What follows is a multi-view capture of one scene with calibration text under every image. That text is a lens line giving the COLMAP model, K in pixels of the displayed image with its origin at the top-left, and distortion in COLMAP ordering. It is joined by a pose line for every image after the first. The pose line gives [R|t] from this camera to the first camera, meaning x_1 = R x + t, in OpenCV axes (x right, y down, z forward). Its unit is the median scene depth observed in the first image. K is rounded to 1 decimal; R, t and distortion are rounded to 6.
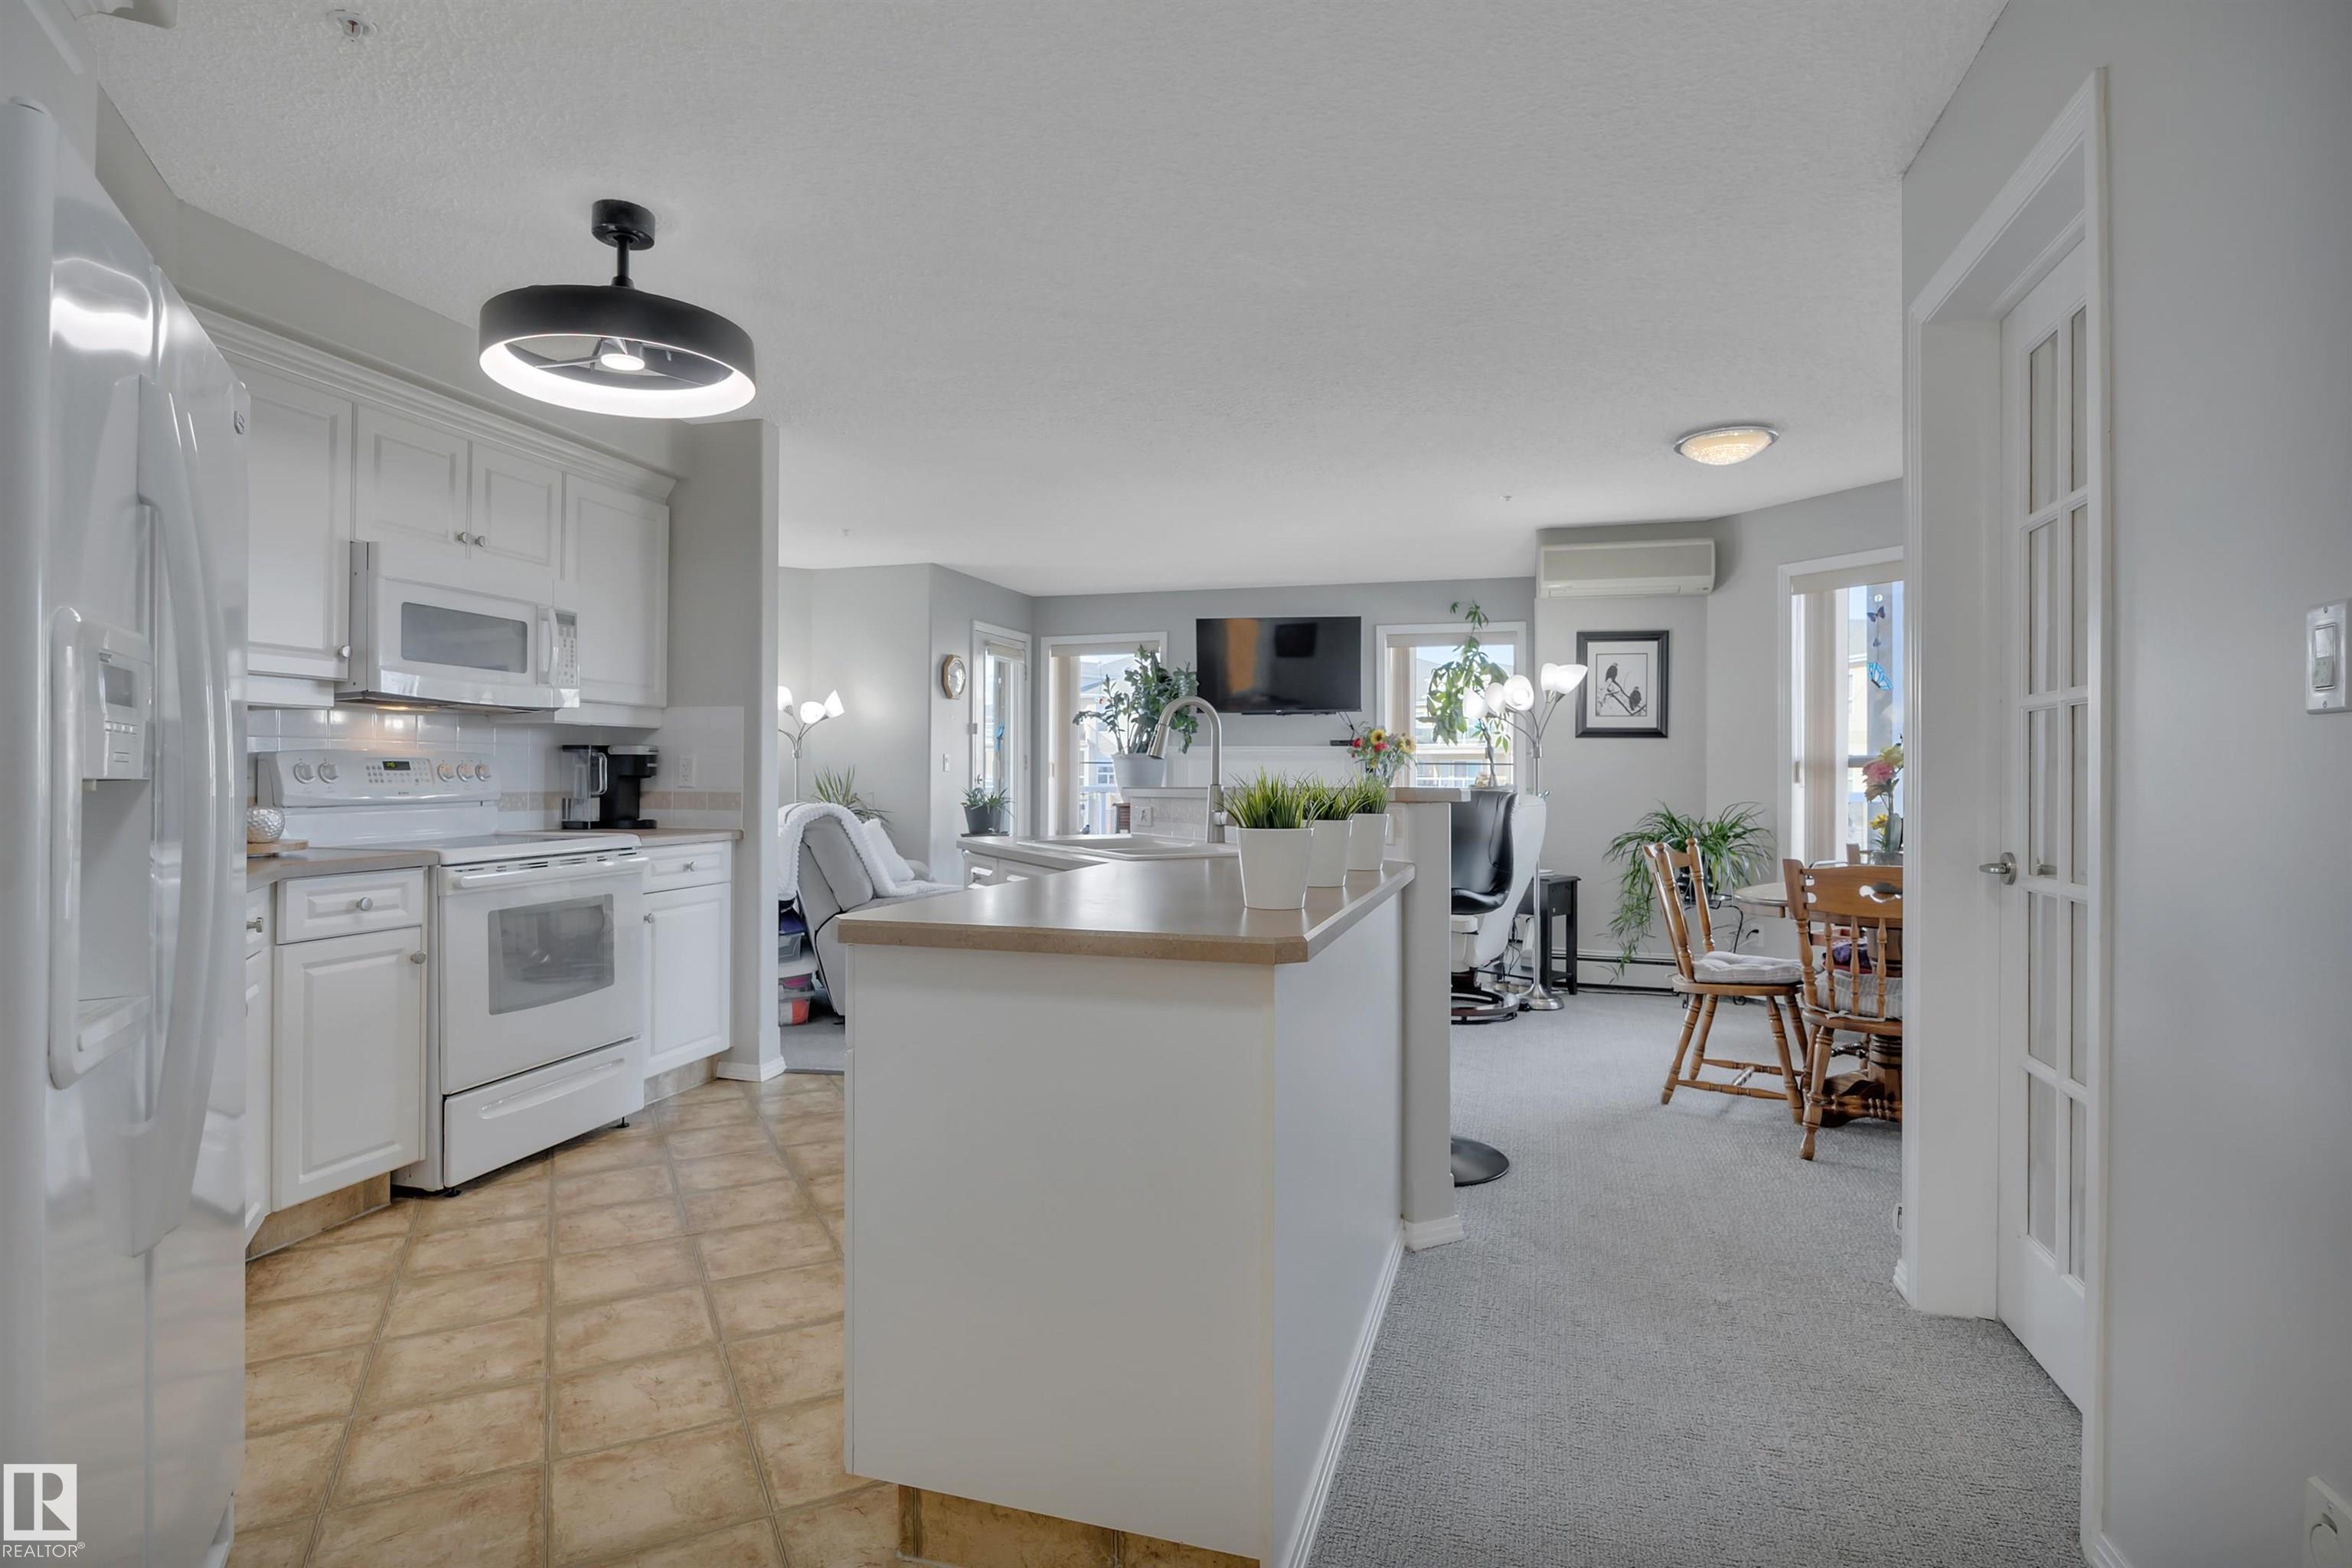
lens RADIAL K [[1176.3, 0, 1160.9], [0, 1176.3, 764.1], [0, 0, 1]] dist [-0.024295, -0.000129]
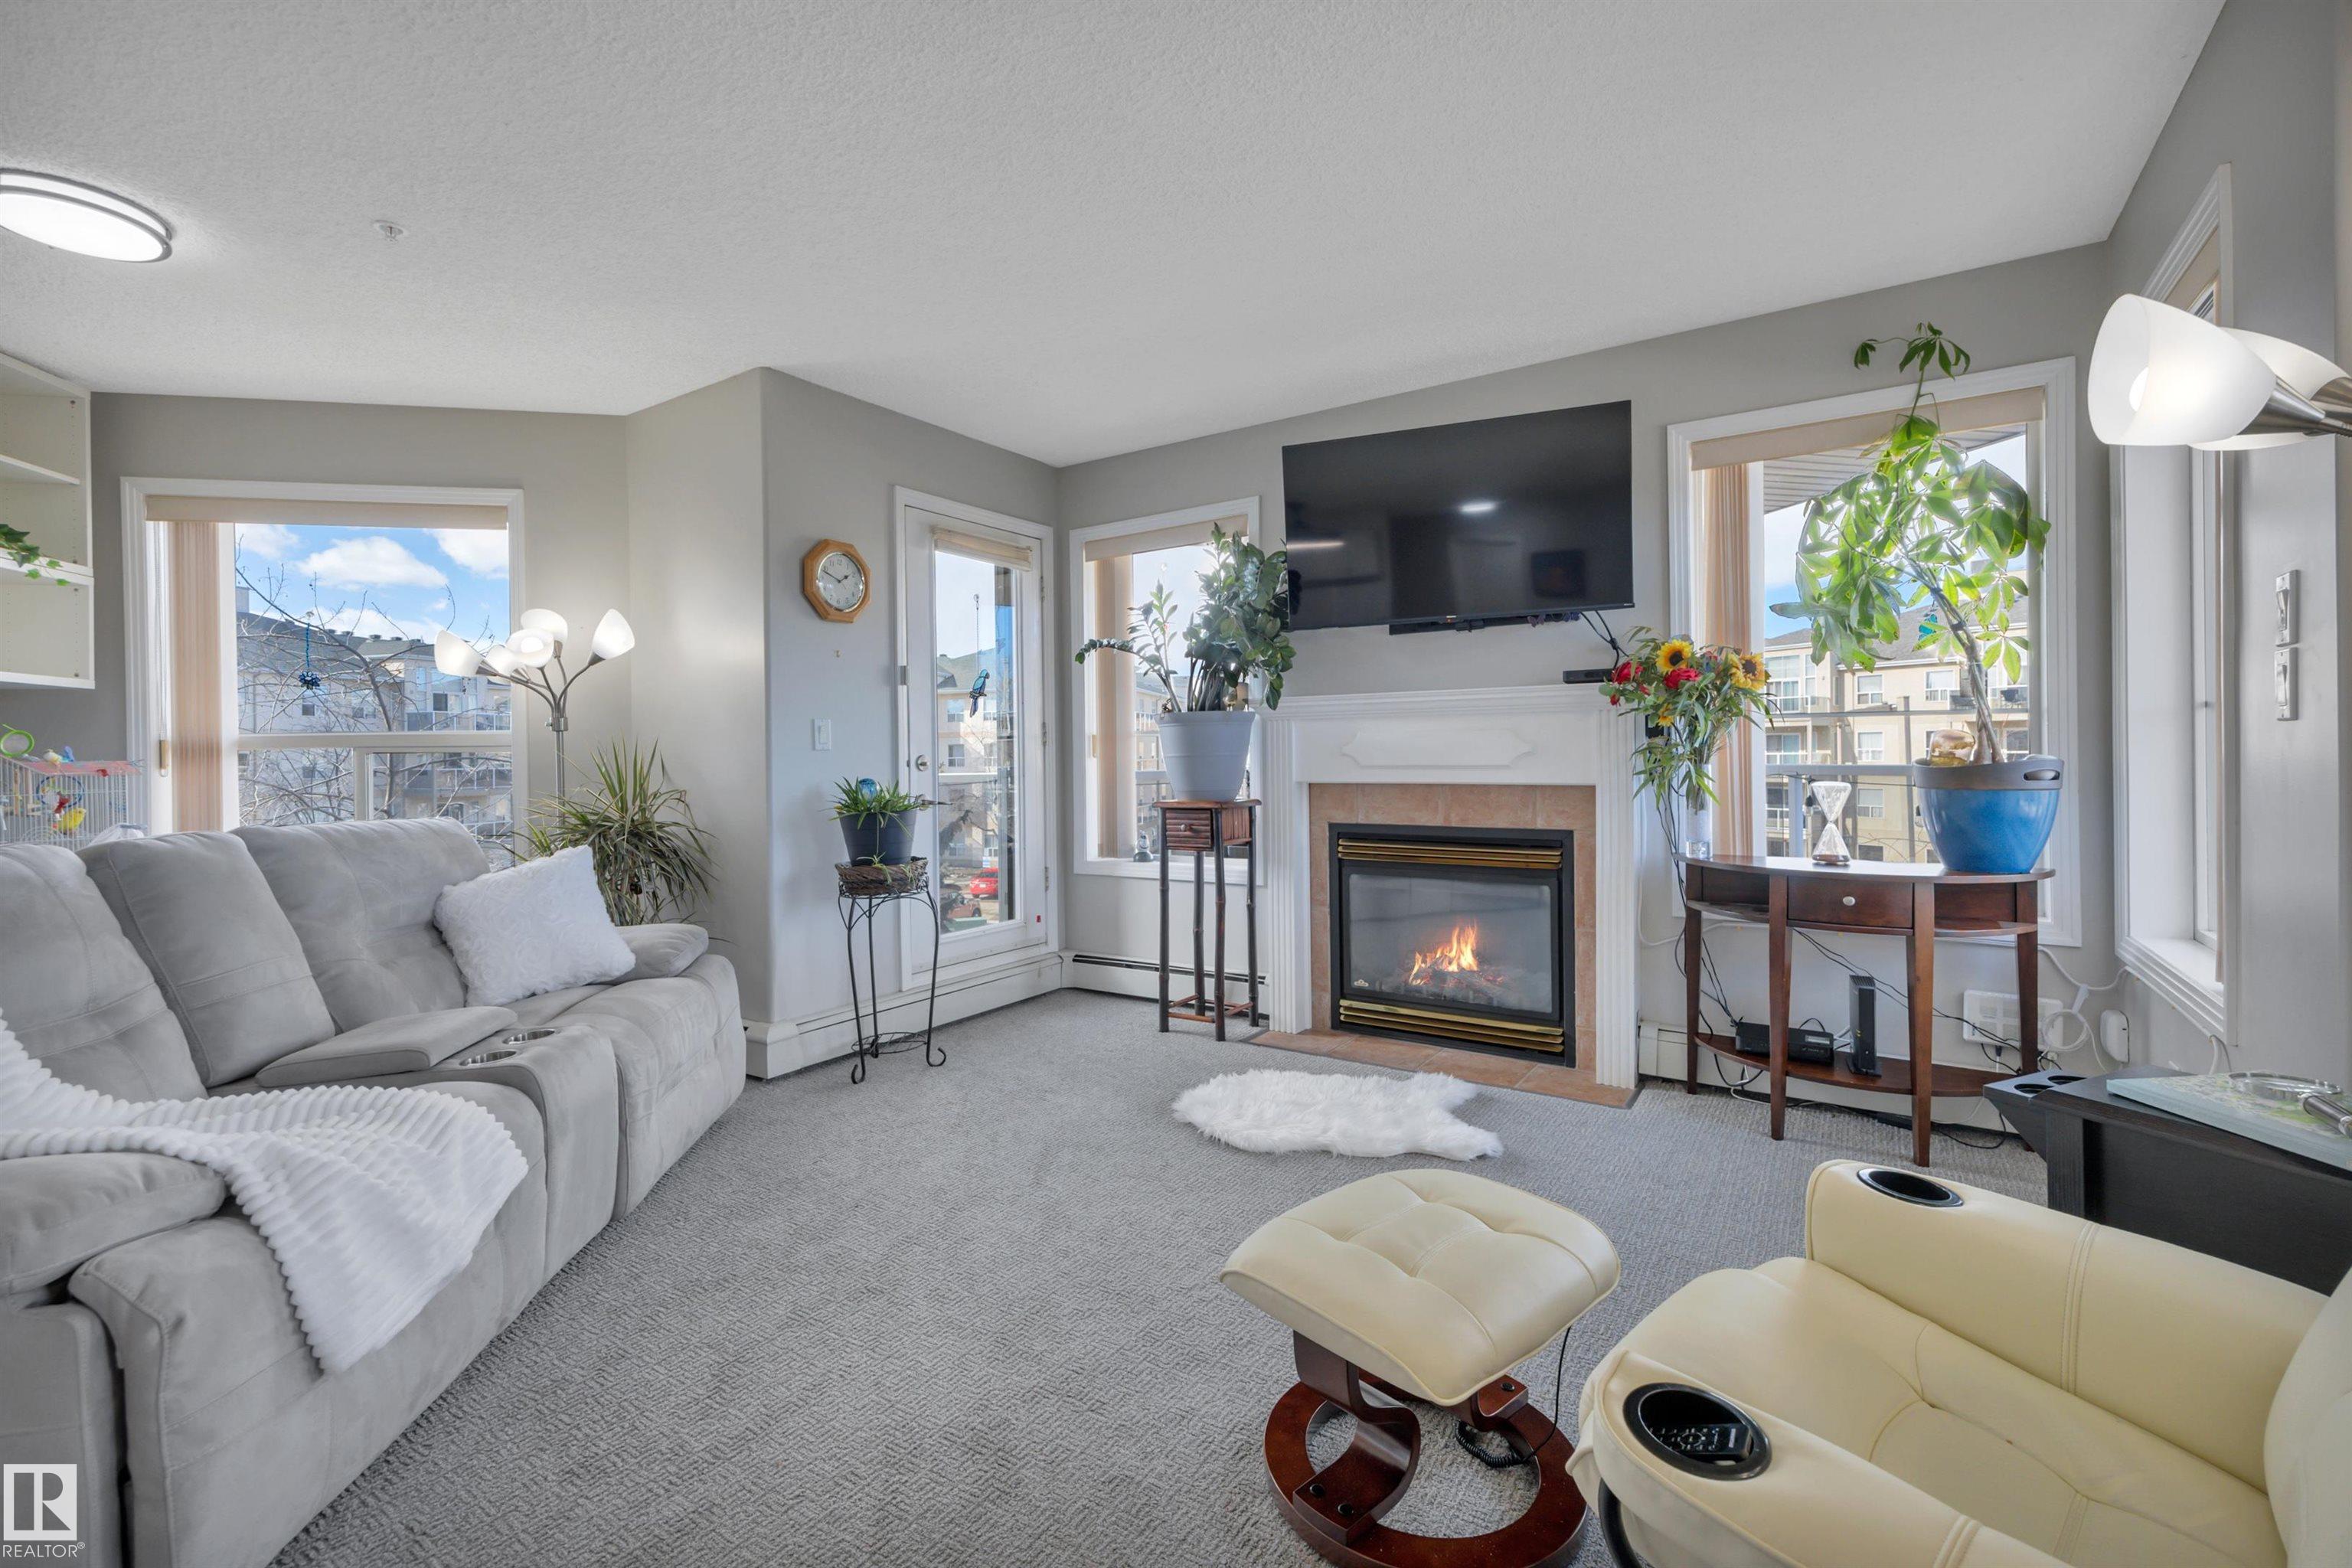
lens RADIAL K [[1018.3, 0, 1162.7], [0, 1018.3, 755.9], [0, 0, 1]] dist [0.001540, 0.000130]
pose [[0.959220, -0.016403, -0.282183, 0.190378], [0.019717, 0.999766, 0.008910, 0.013011], [0.281971, -0.014111, 0.959319, 1.019180]]
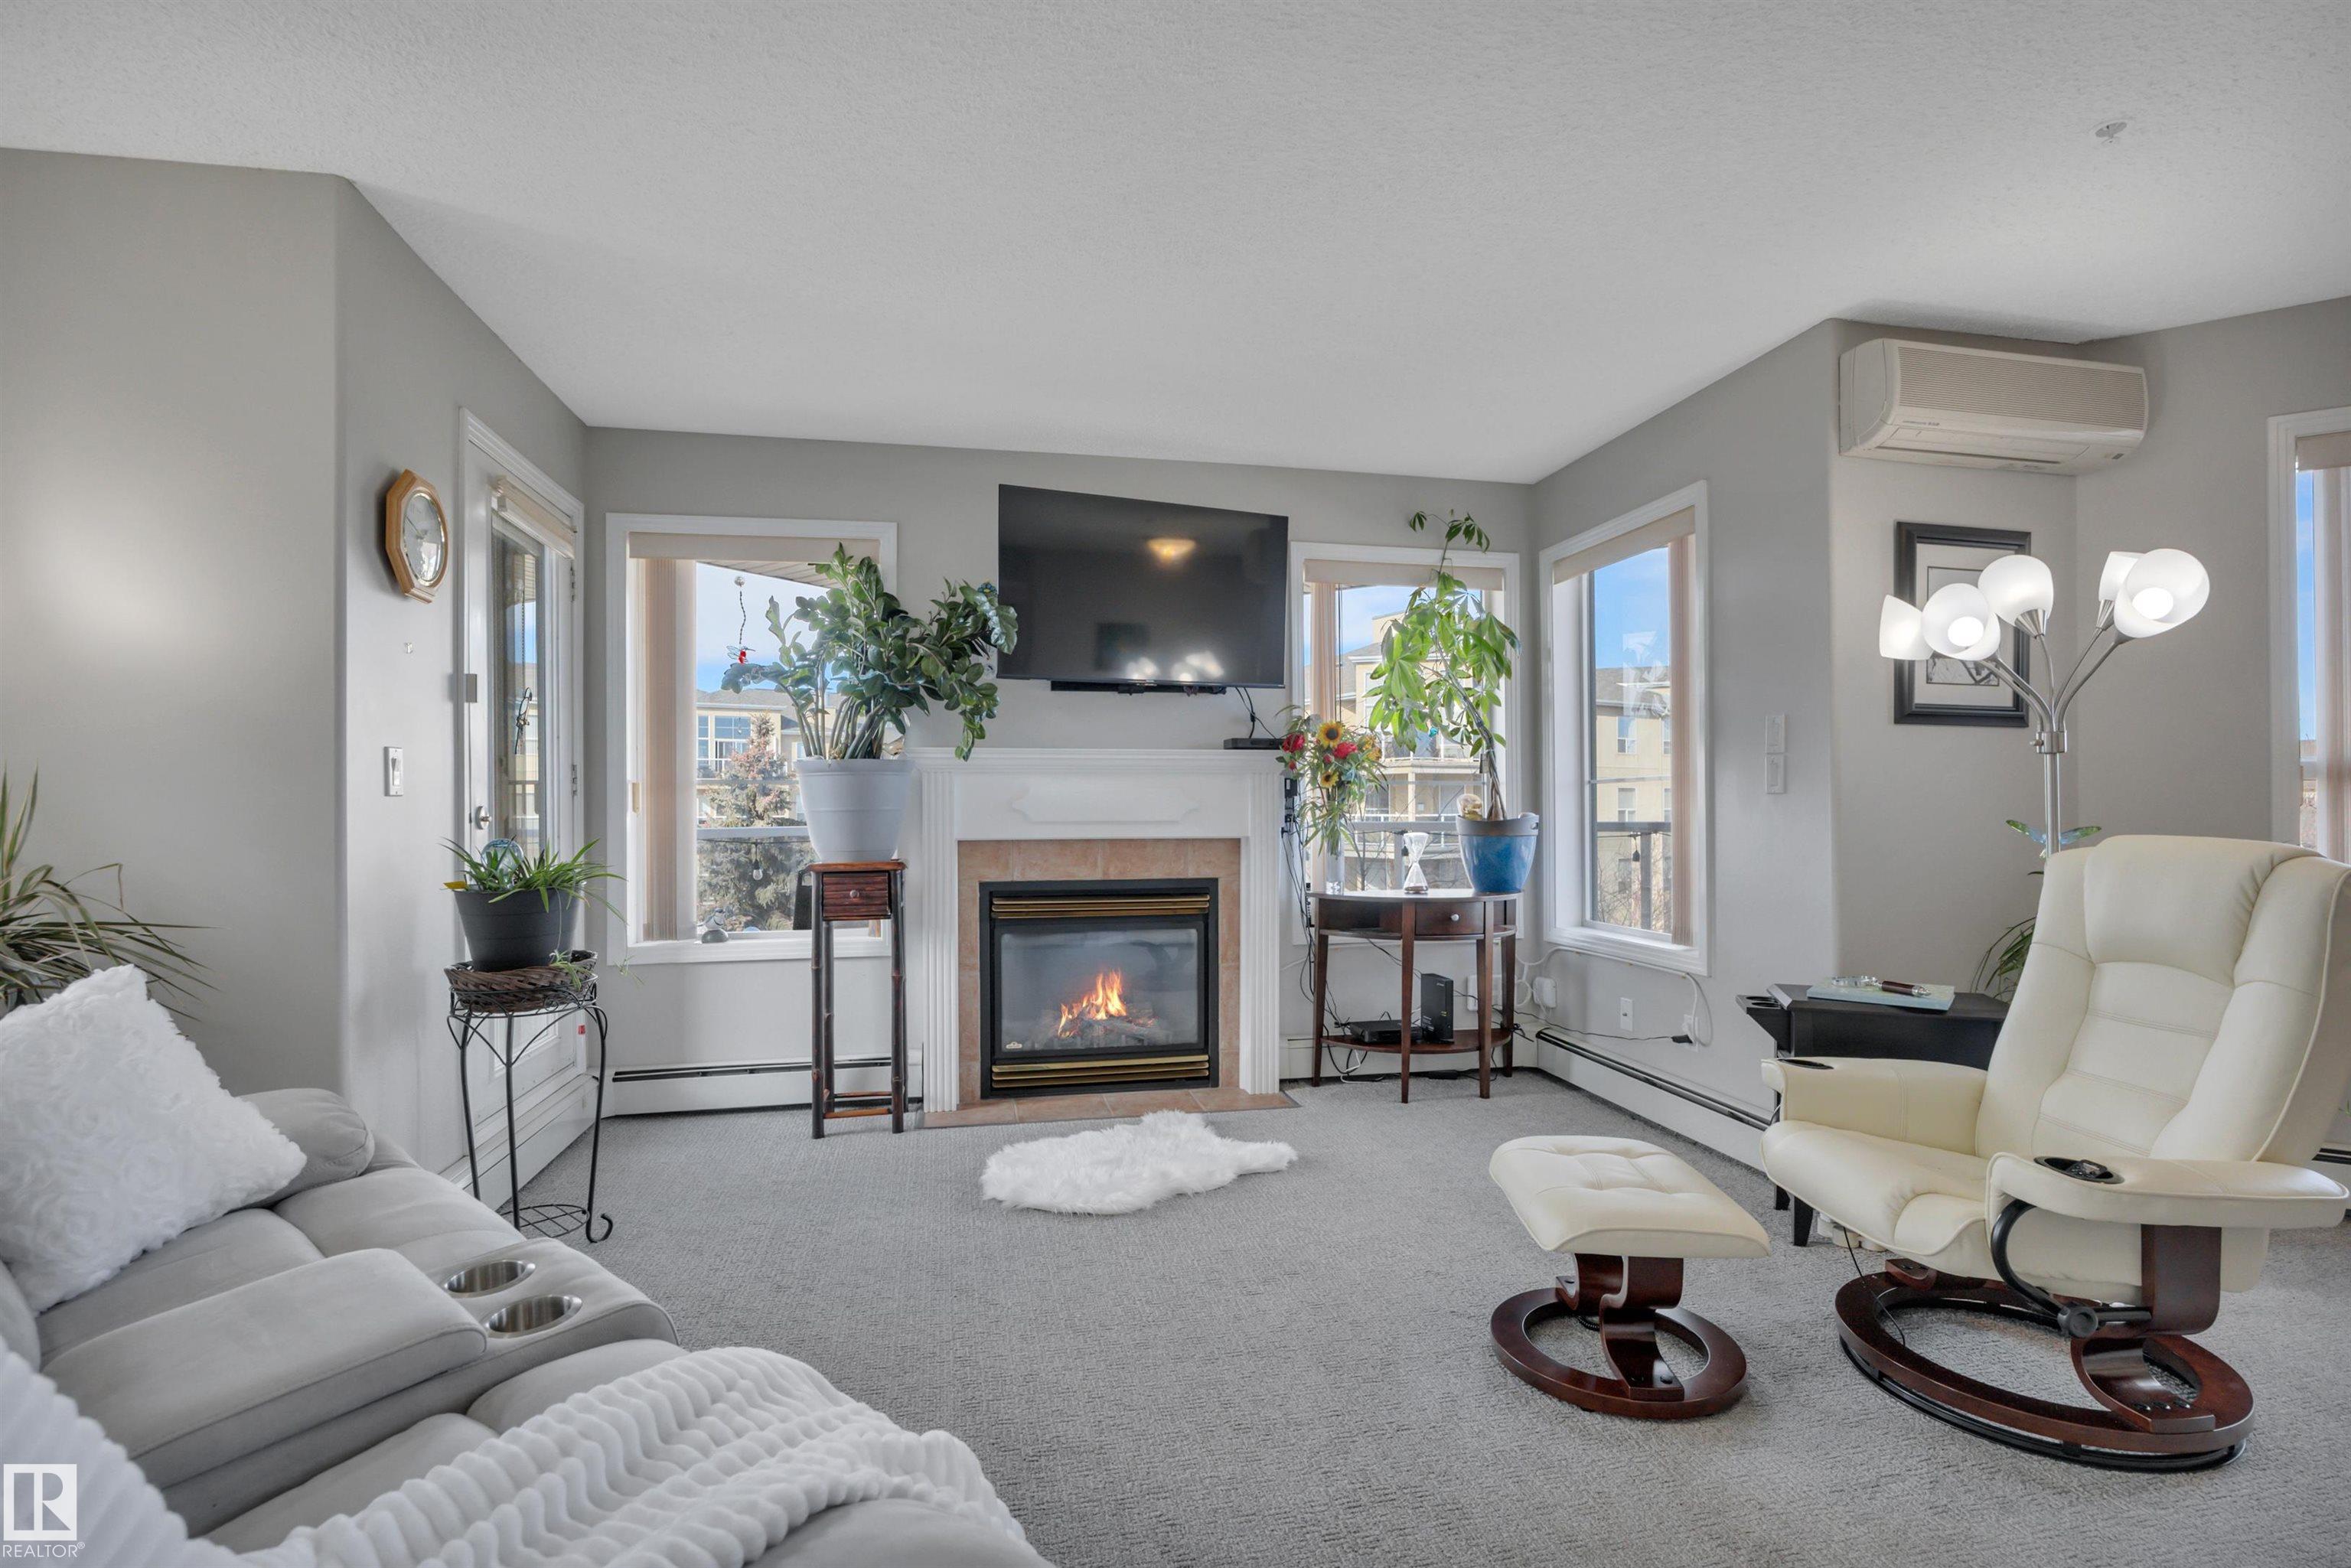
lens RADIAL K [[1092.5, 0, 1170.3], [0, 1092.5, 795.9], [0, 0, 1]] dist [-0.016288, -0.000028]
pose [[0.873161, -0.003691, 0.487418, -0.238494], [0.004957, 0.999987, -0.001308, 0.012770], [-0.487407, 0.003558, 0.873168, 1.045142]]
